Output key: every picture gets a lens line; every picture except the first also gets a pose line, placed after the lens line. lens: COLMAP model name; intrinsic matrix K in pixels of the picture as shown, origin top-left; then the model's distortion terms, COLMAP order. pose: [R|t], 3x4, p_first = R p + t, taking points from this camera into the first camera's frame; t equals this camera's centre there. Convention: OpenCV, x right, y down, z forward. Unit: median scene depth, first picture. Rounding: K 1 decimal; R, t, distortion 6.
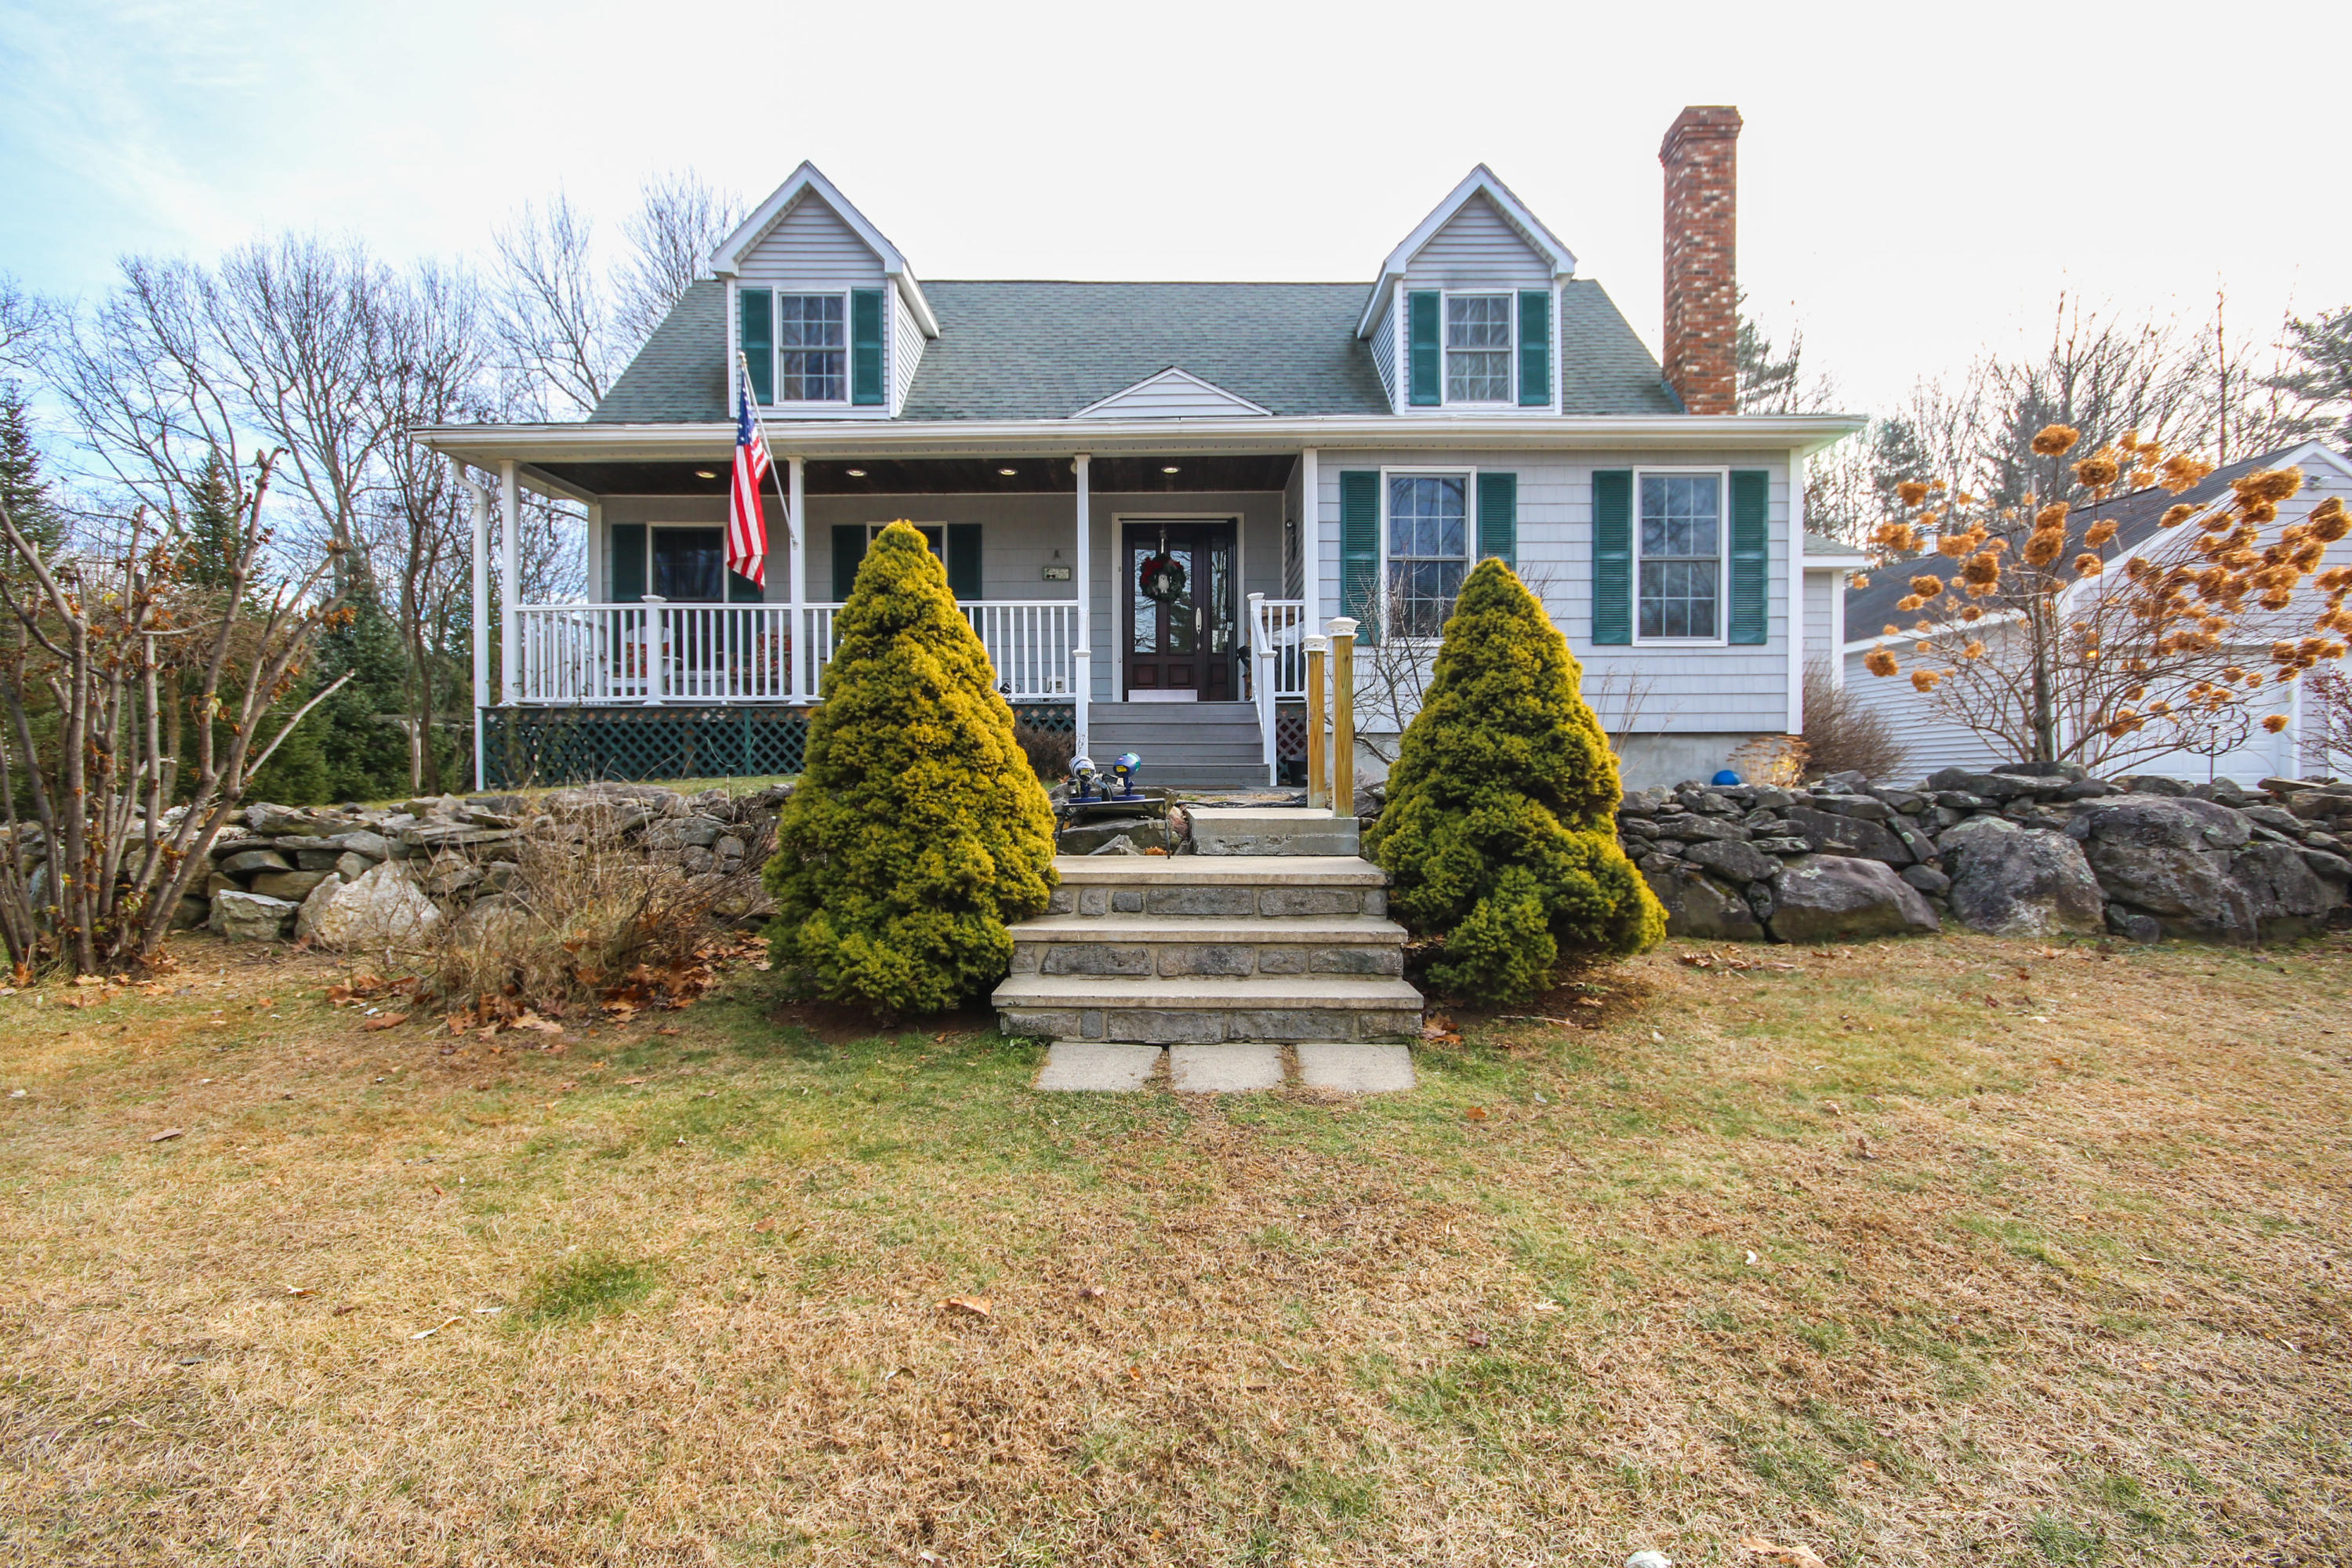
lens RADIAL K [[1087.5, 0, 1176.0], [0, 1087.5, 784.0], [0, 0, 1]] dist [-0.002973, -0.001092]
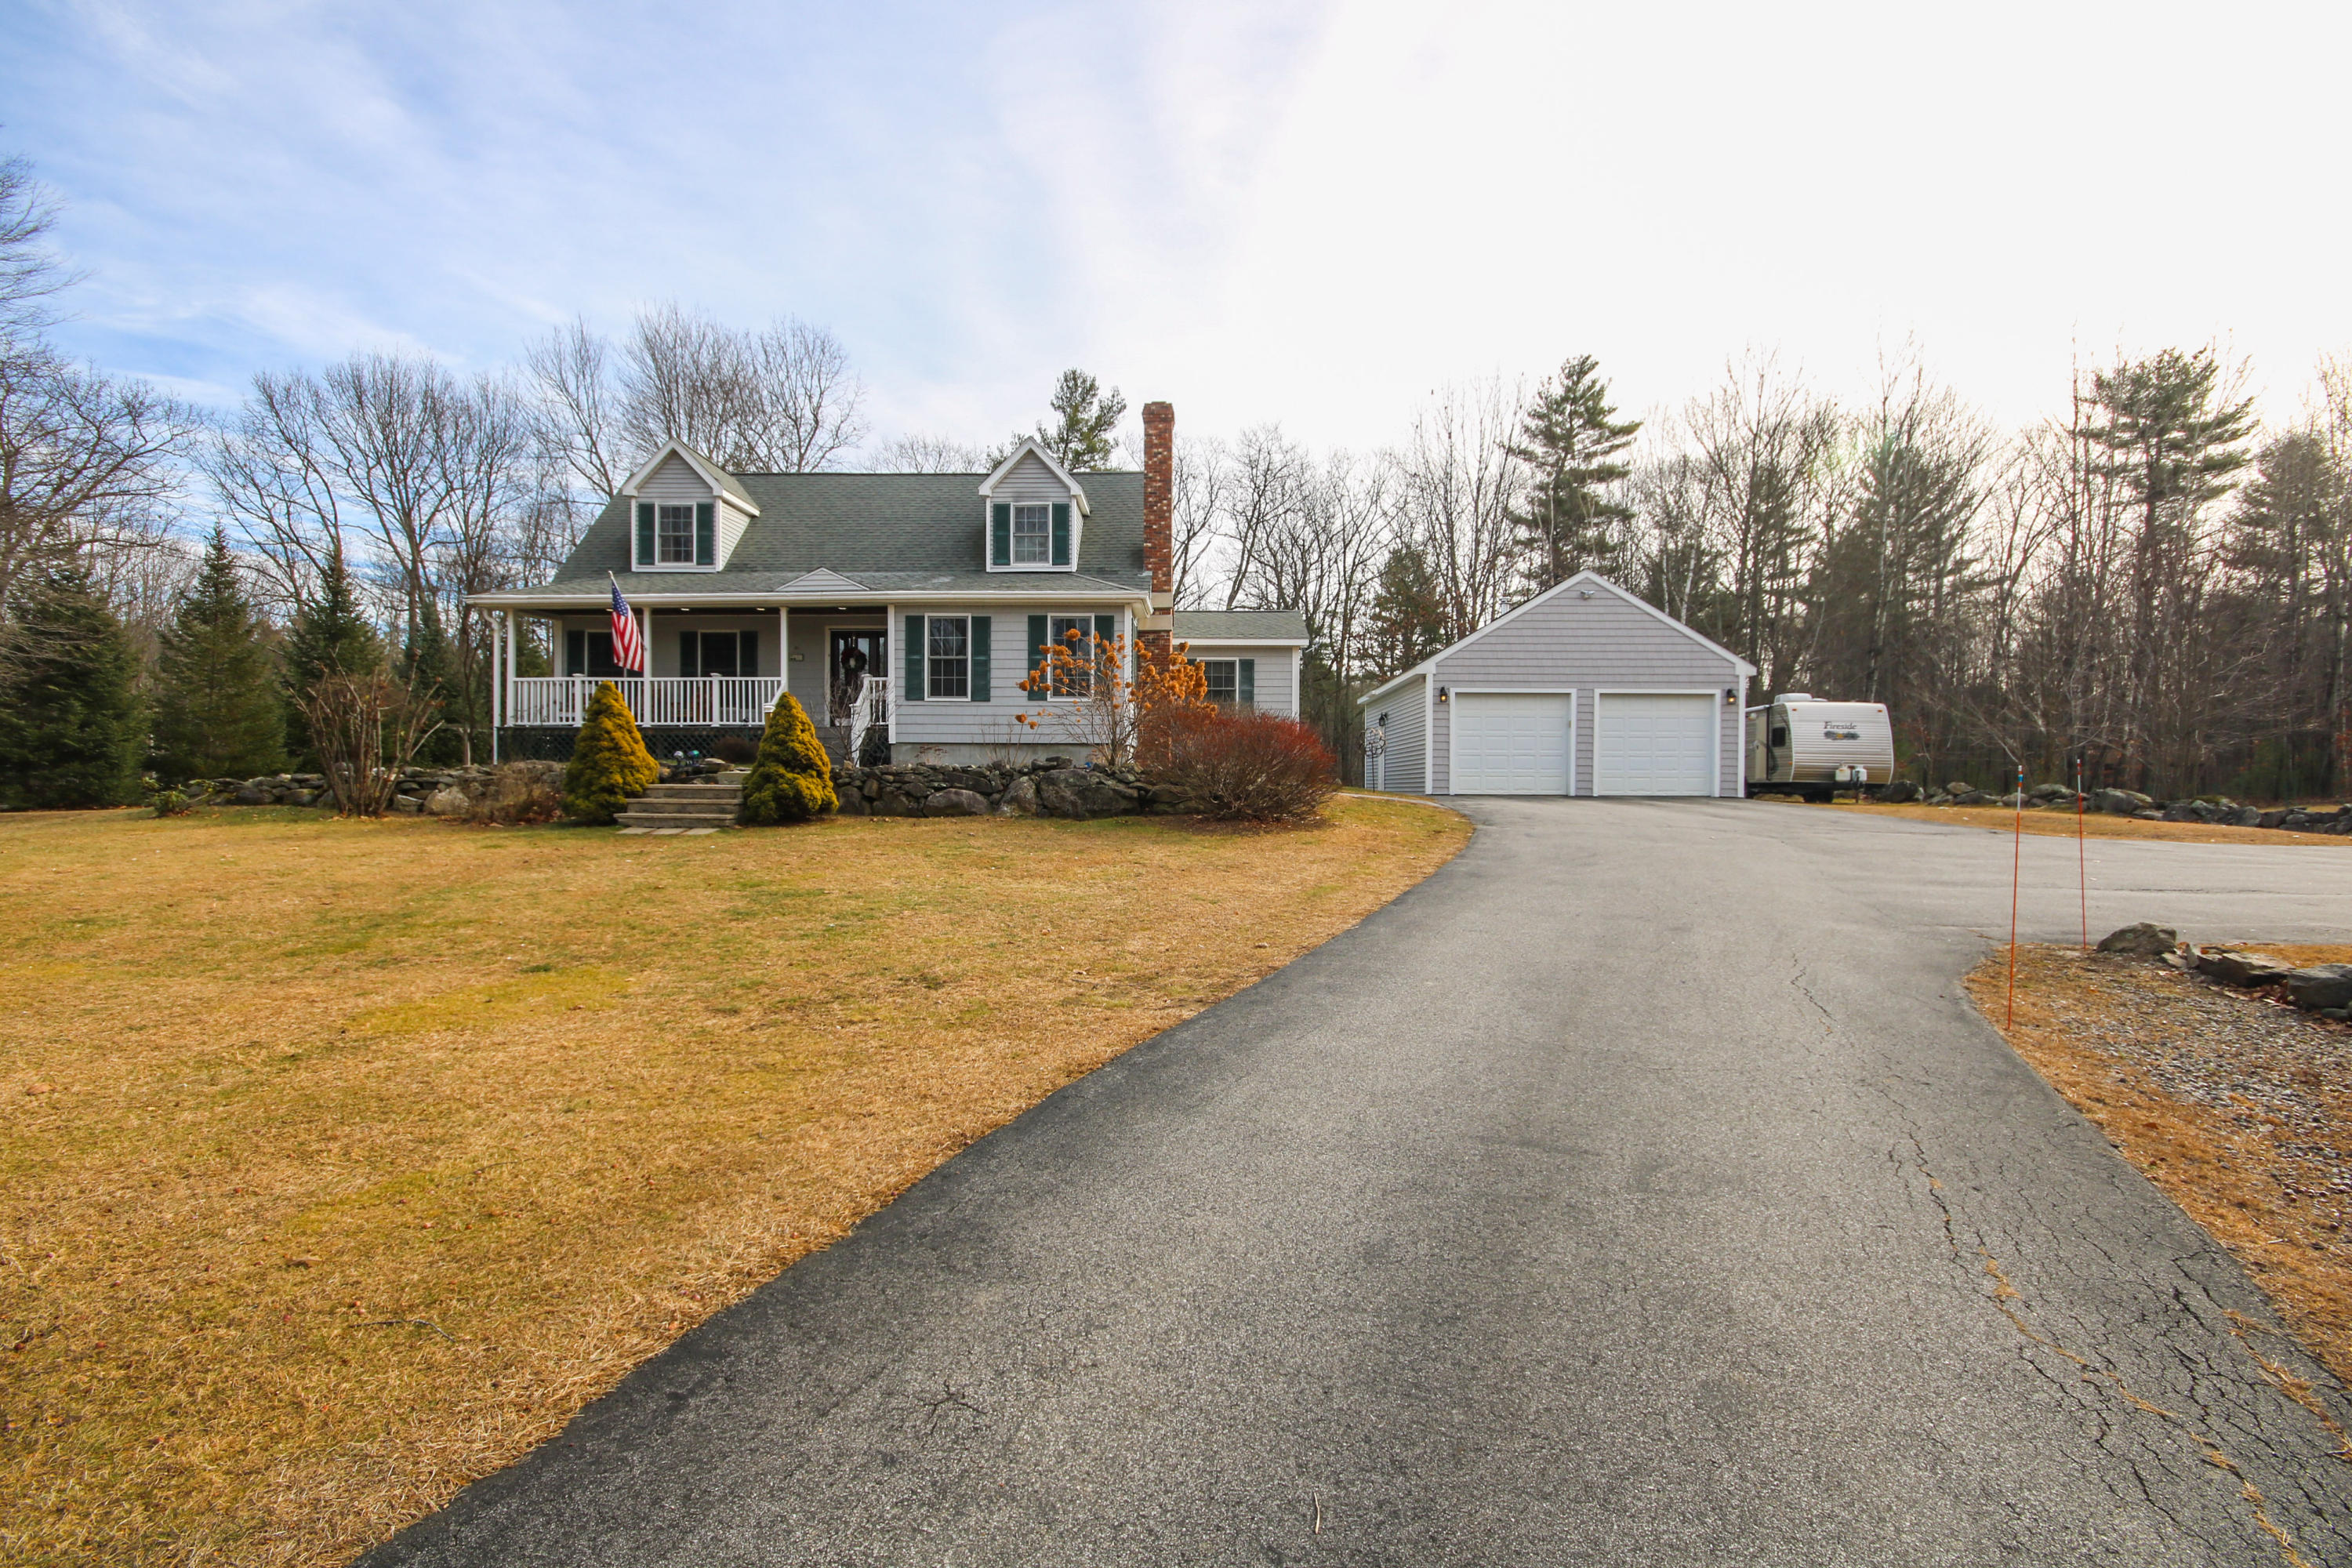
lens RADIAL K [[1087.6, 0, 1176.0], [0, 1087.6, 784.0], [0, 0, 1]] dist [-0.001658, 0.000925]
pose [[0.999327, 0.008782, -0.035607, 0.656242], [-0.008885, 0.999957, -0.002741, 0.028727], [0.035581, 0.003055, 0.999362, -0.922511]]
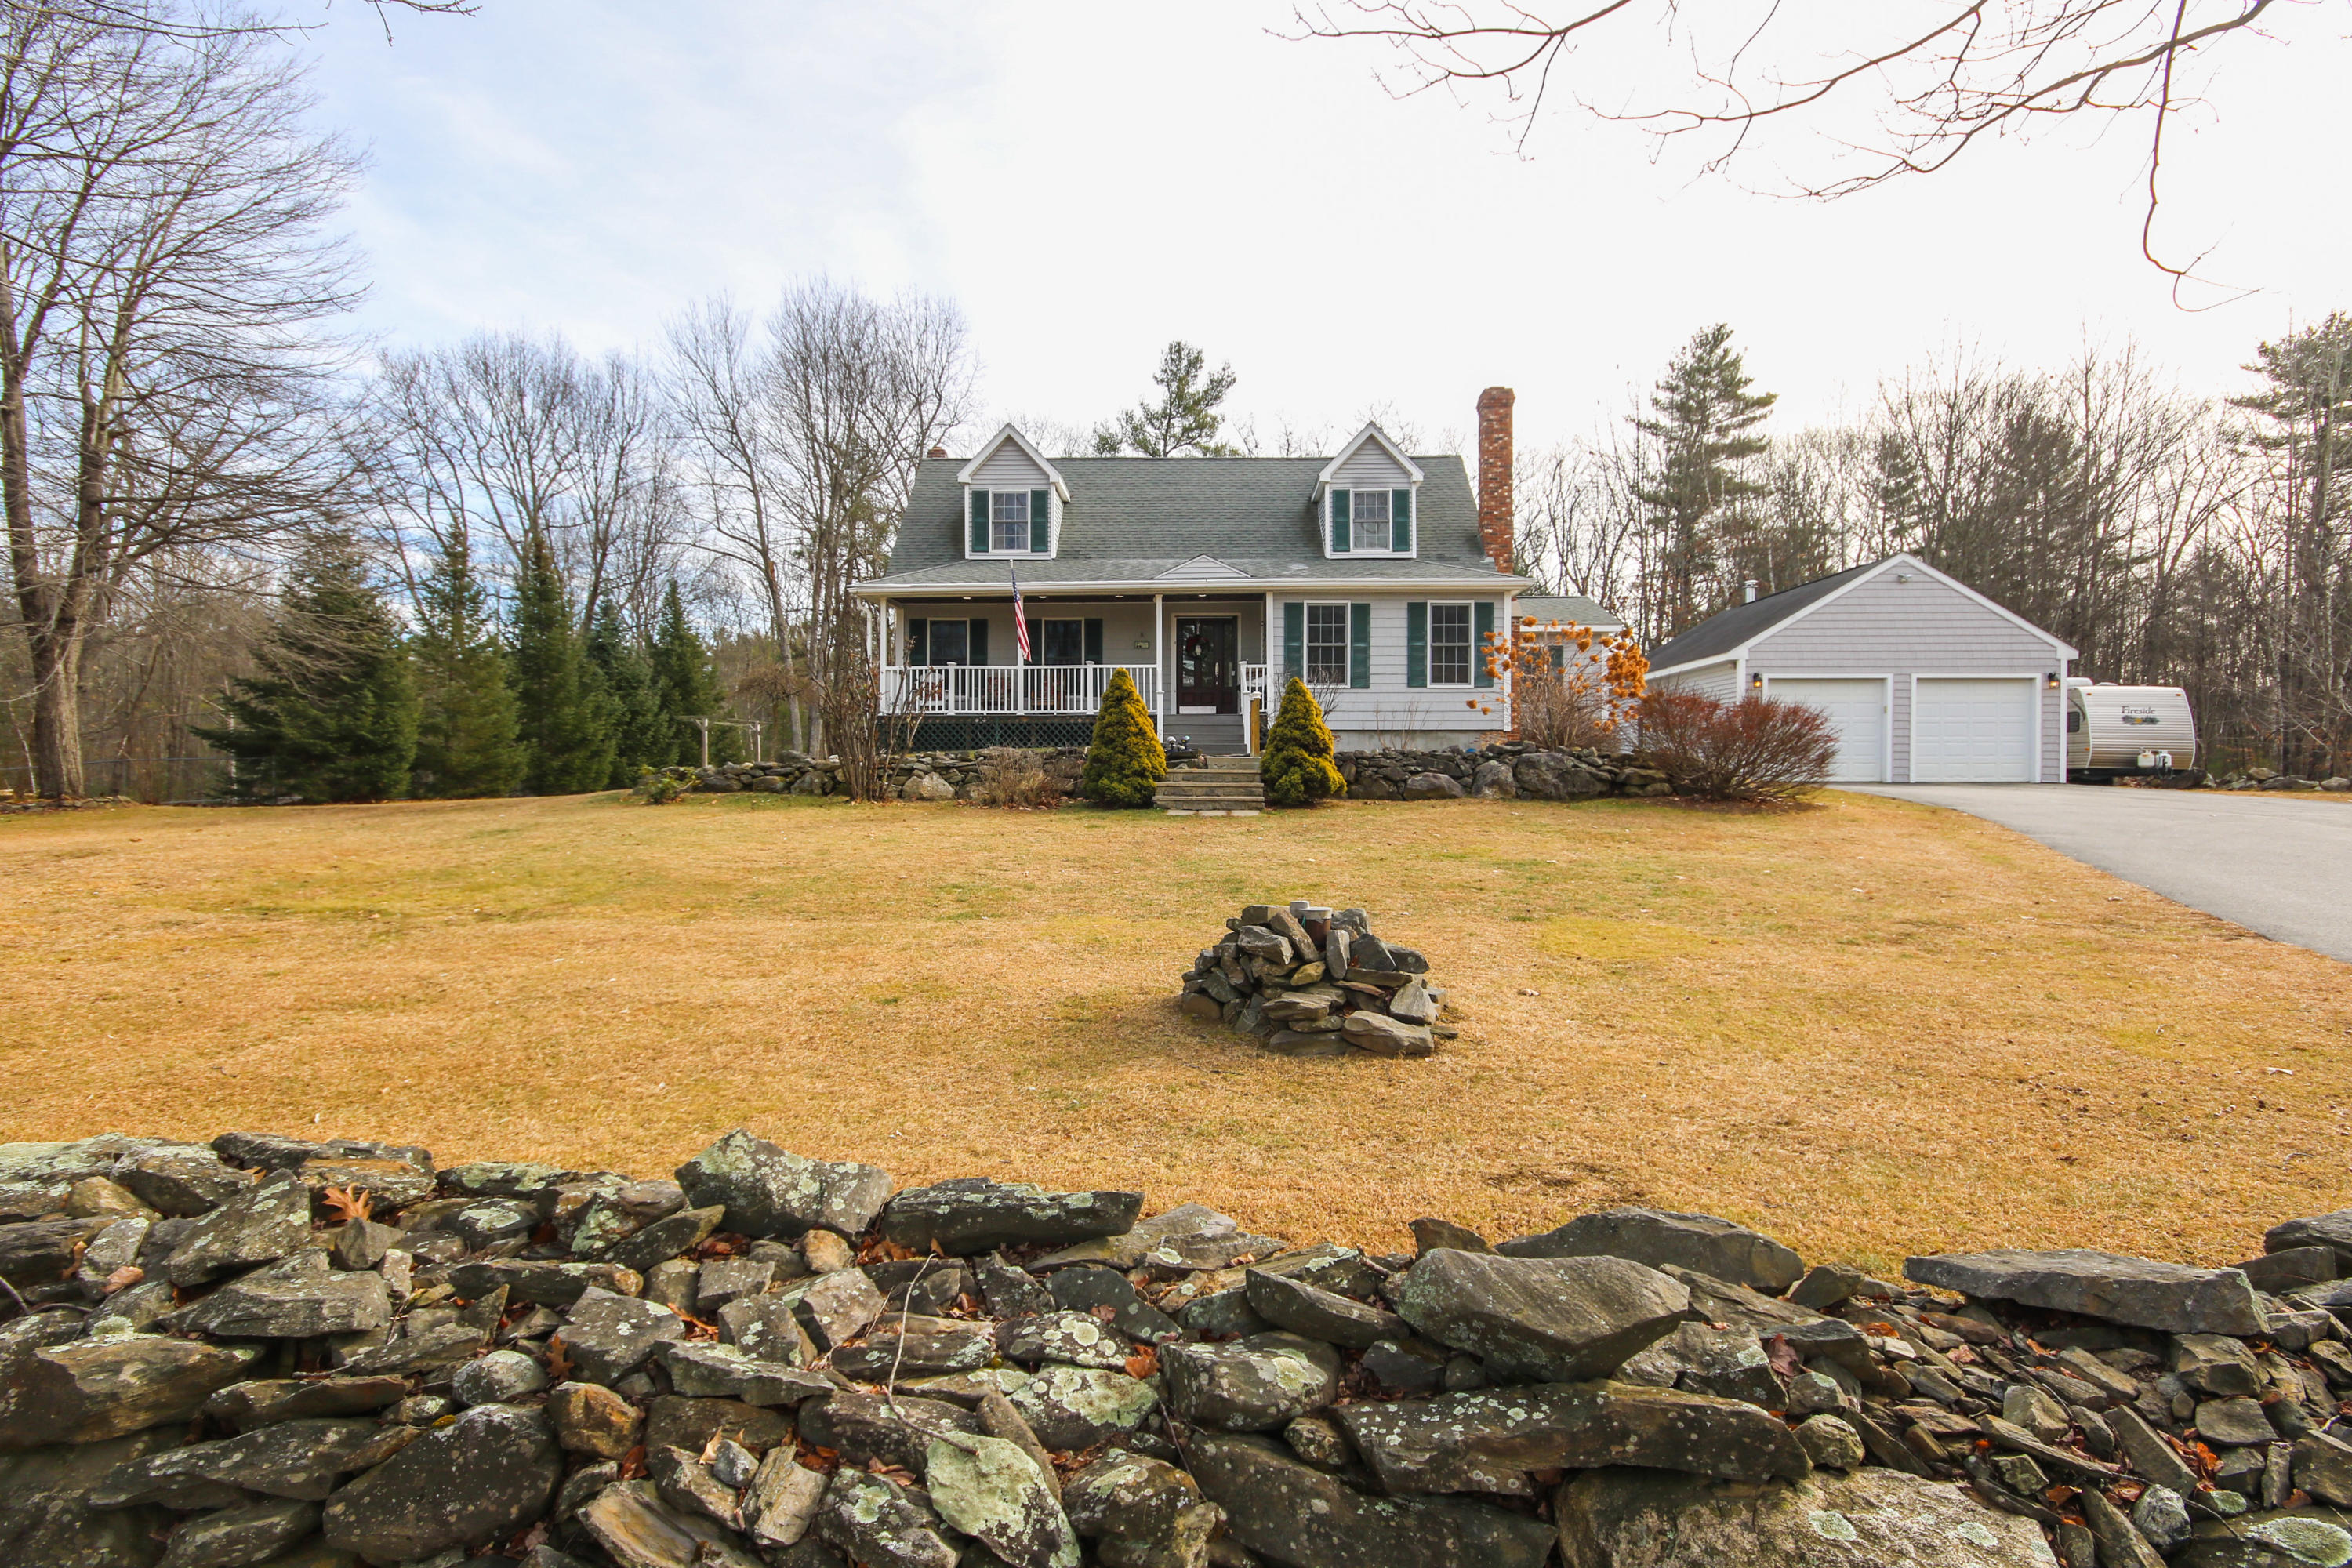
lens RADIAL K [[1172.1, 0, 1176.0], [0, 1172.1, 784.0], [0, 0, 1]] dist [0.006905, -0.000064]
pose [[0.999506, 0.004613, -0.031099, 0.014831], [-0.004620, 0.999989, -0.000177, 0.051199], [0.031098, 0.000321, 0.999516, -1.094013]]
